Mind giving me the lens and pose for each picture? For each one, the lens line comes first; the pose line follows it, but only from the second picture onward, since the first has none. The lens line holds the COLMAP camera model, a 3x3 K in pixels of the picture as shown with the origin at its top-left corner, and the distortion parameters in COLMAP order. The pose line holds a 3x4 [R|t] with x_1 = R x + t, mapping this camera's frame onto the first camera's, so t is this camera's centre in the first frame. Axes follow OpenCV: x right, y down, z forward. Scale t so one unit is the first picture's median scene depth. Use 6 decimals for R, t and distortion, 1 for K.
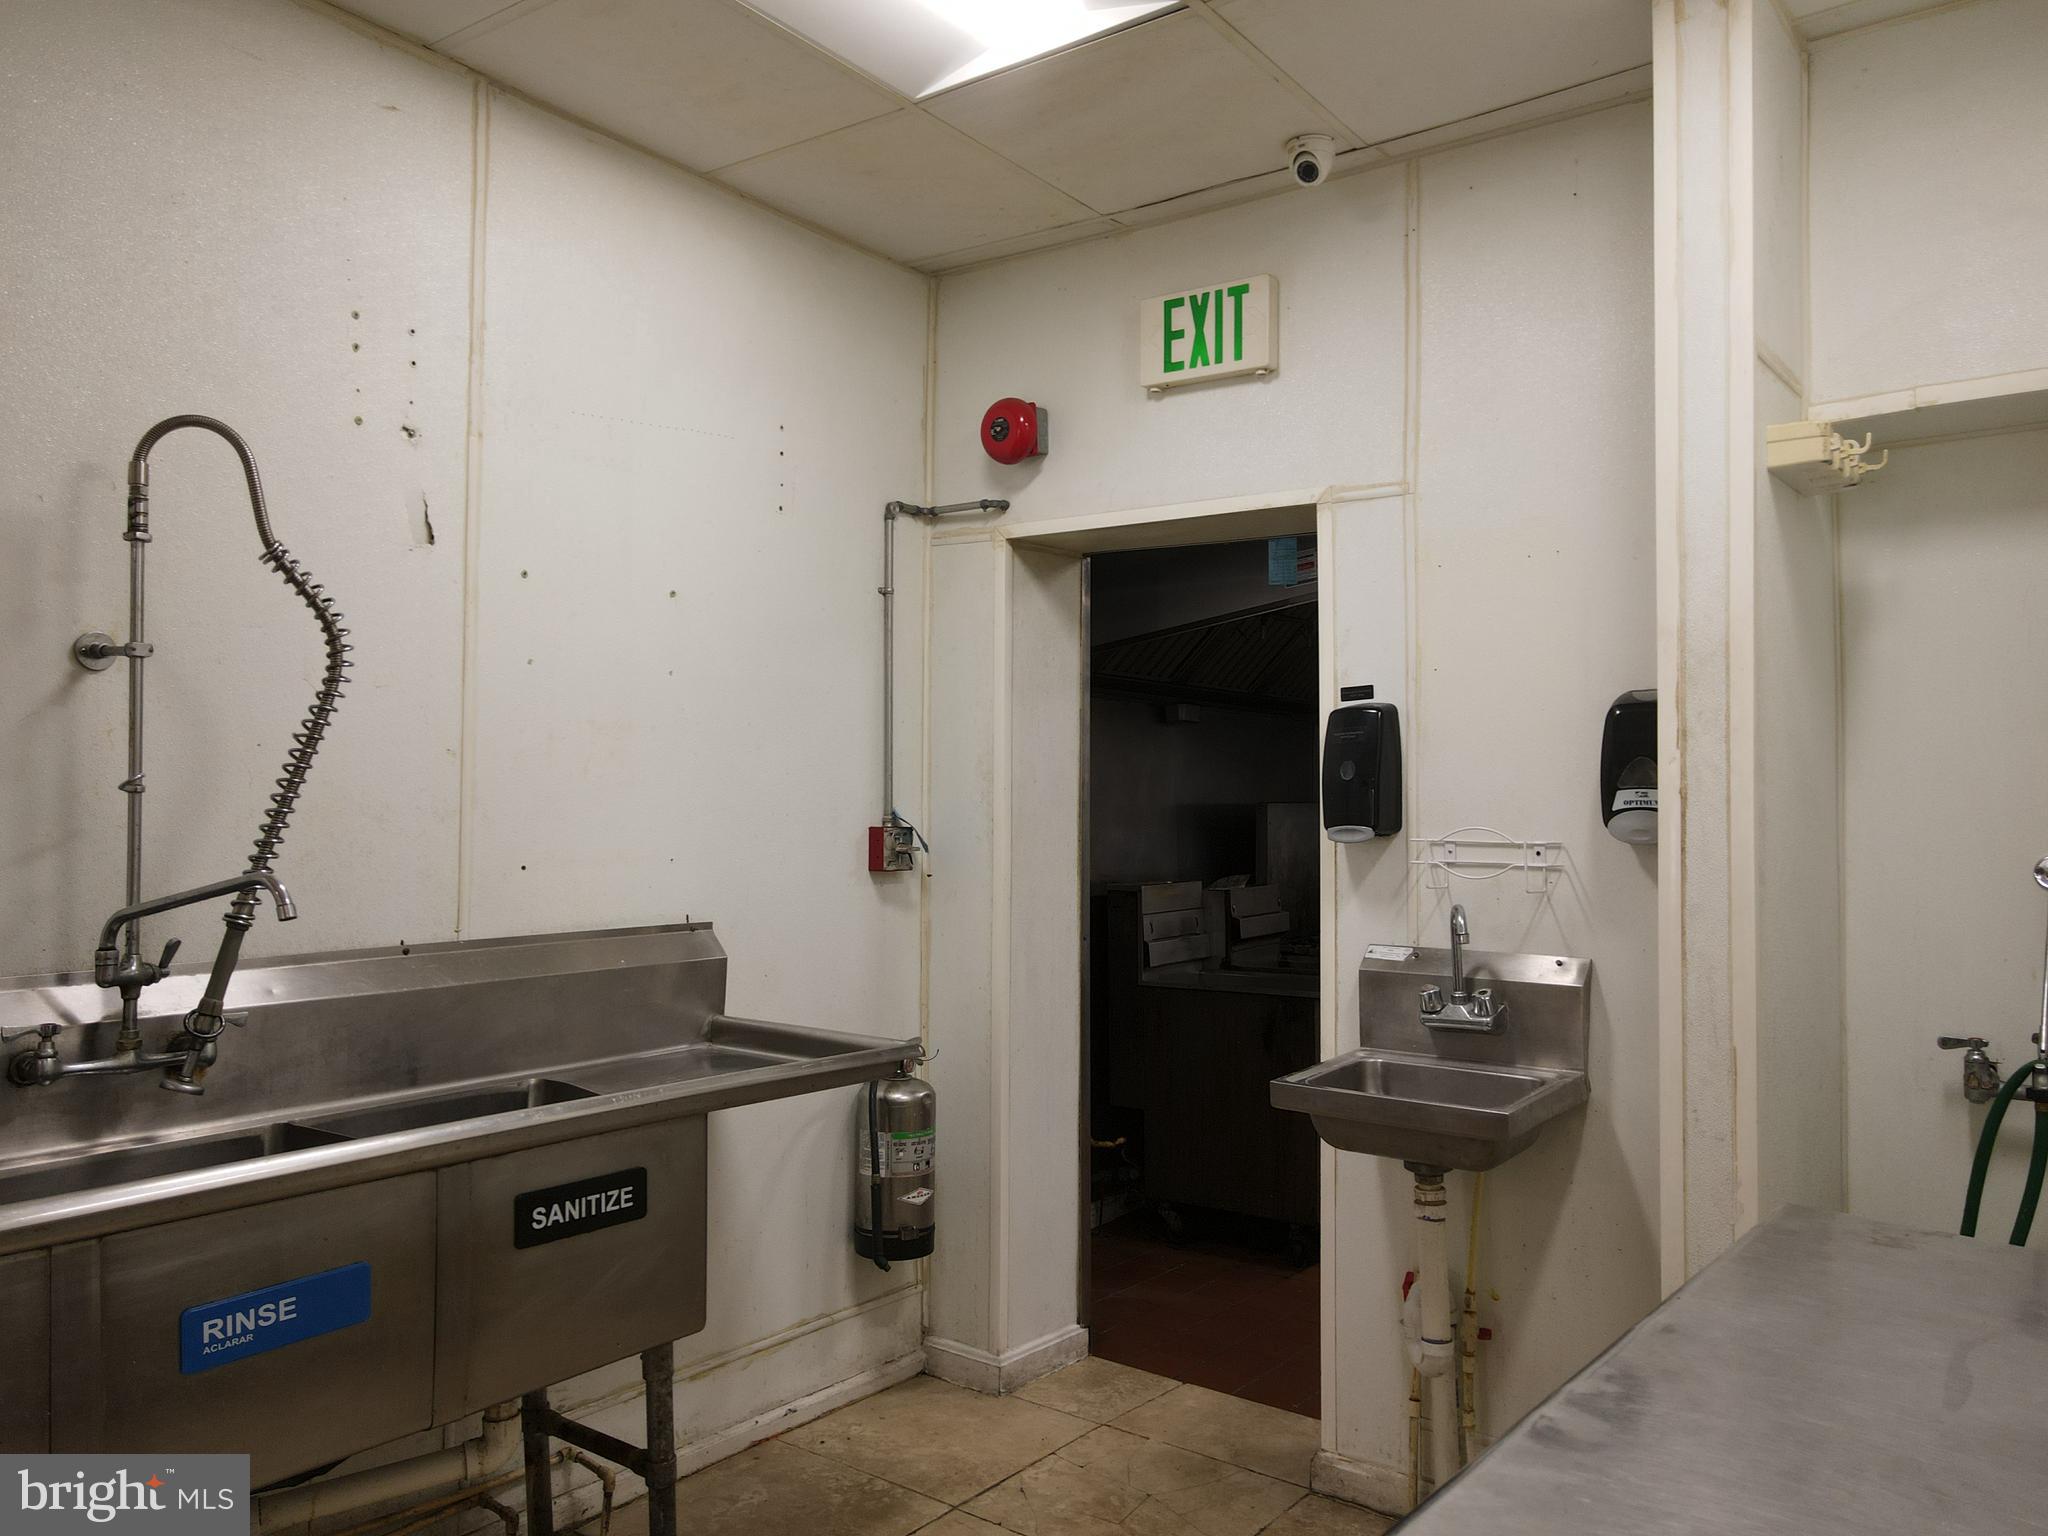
lens RADIAL K [[1519.4, 0, 1025.3], [0, 1519.4, 770.3], [0, 0, 1]] dist [-0.005722, 0.038748]
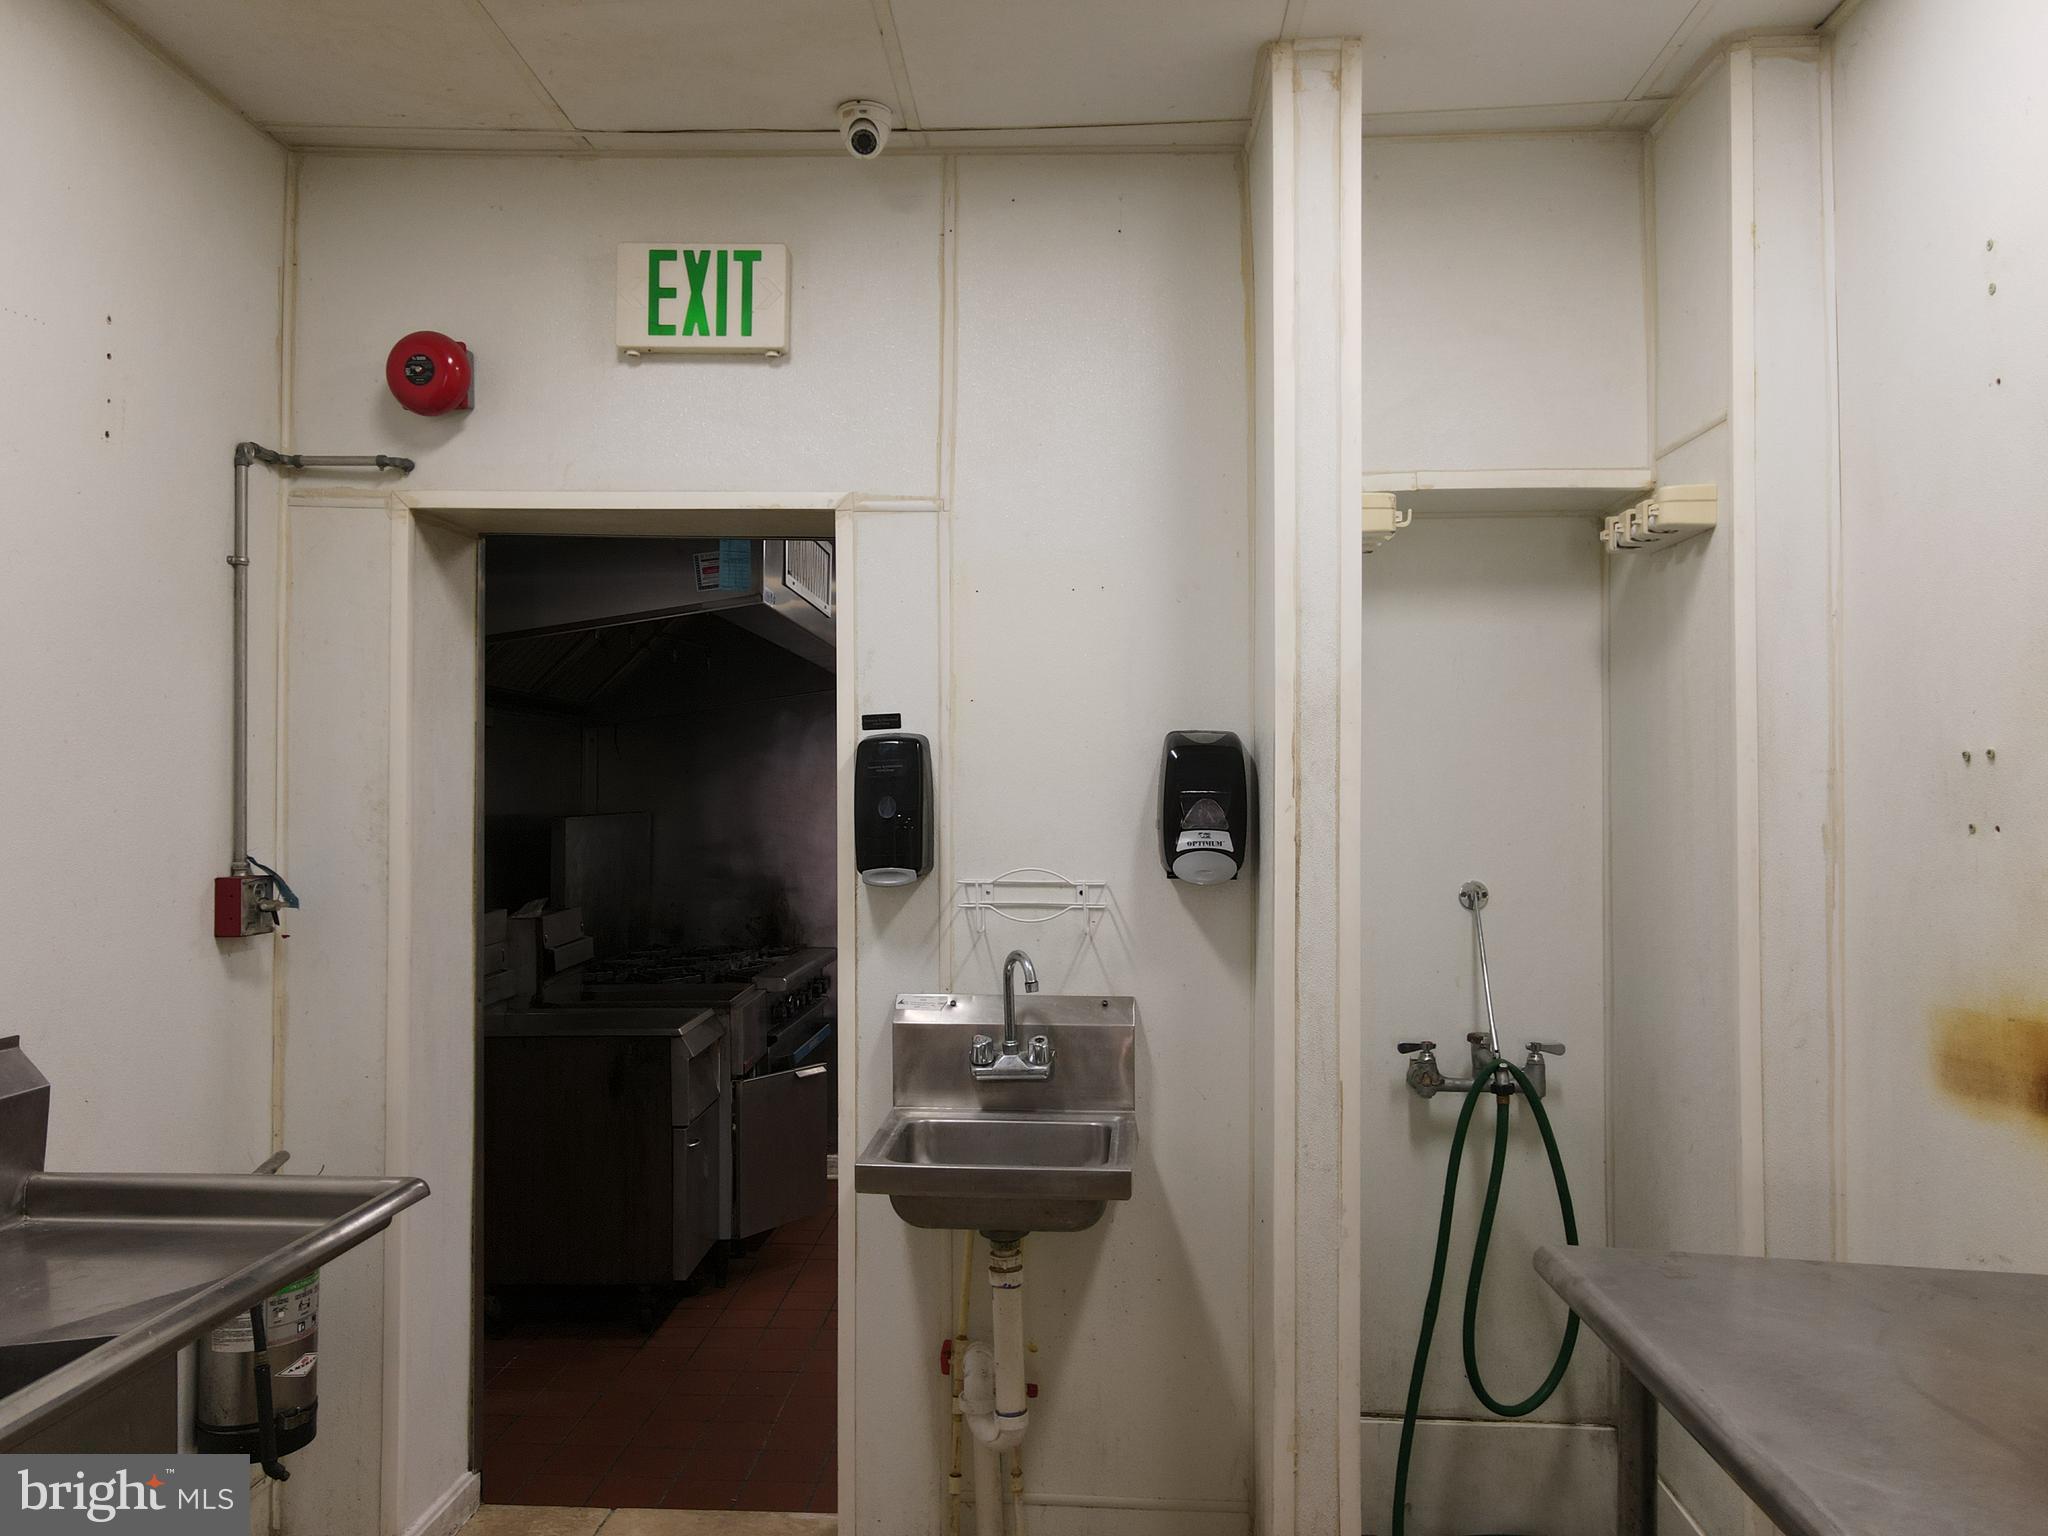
lens RADIAL K [[1519.4, 0, 1024.9], [0, 1519.4, 767.7], [0, 0, 1]] dist [-0.005722, 0.038748]
pose [[0.824616, 0.004632, 0.565674, -0.223246], [-0.009976, 0.999930, 0.006355, -0.028611], [-0.565605, -0.010883, 0.824604, 0.186707]]
